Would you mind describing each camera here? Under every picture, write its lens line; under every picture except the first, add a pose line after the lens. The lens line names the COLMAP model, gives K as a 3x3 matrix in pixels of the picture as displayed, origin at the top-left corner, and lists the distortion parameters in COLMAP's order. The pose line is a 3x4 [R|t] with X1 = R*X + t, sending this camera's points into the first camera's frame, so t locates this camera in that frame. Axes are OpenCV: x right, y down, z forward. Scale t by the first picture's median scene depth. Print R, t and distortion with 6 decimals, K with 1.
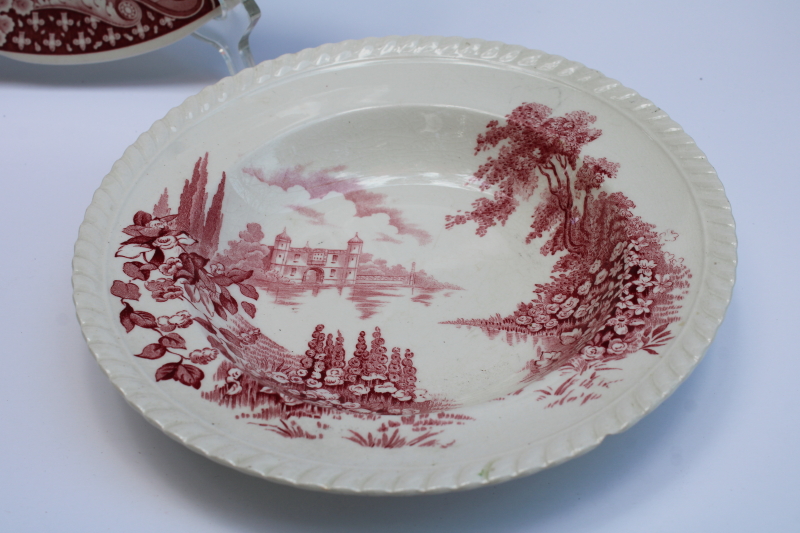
lens RADIAL K [[1180.1, 0, 399.1], [0, 1180.1, 268.7], [0, 0, 1]] dist [-0.013374, 0.000000]
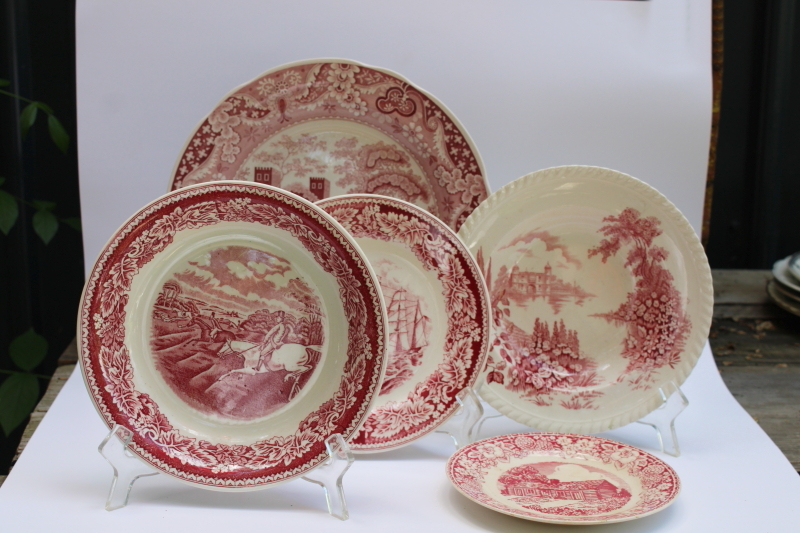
lens RADIAL K [[1328.4, 0, 373.8], [0, 1328.4, 251.4], [0, 0, 1]] dist [-0.026905, 0.000000]
pose [[0.996763, -0.069773, -0.039938, -0.285724], [0.074848, 0.624061, 0.777783, -2.196039], [-0.029344, -0.778254, 0.627263, -0.593099]]
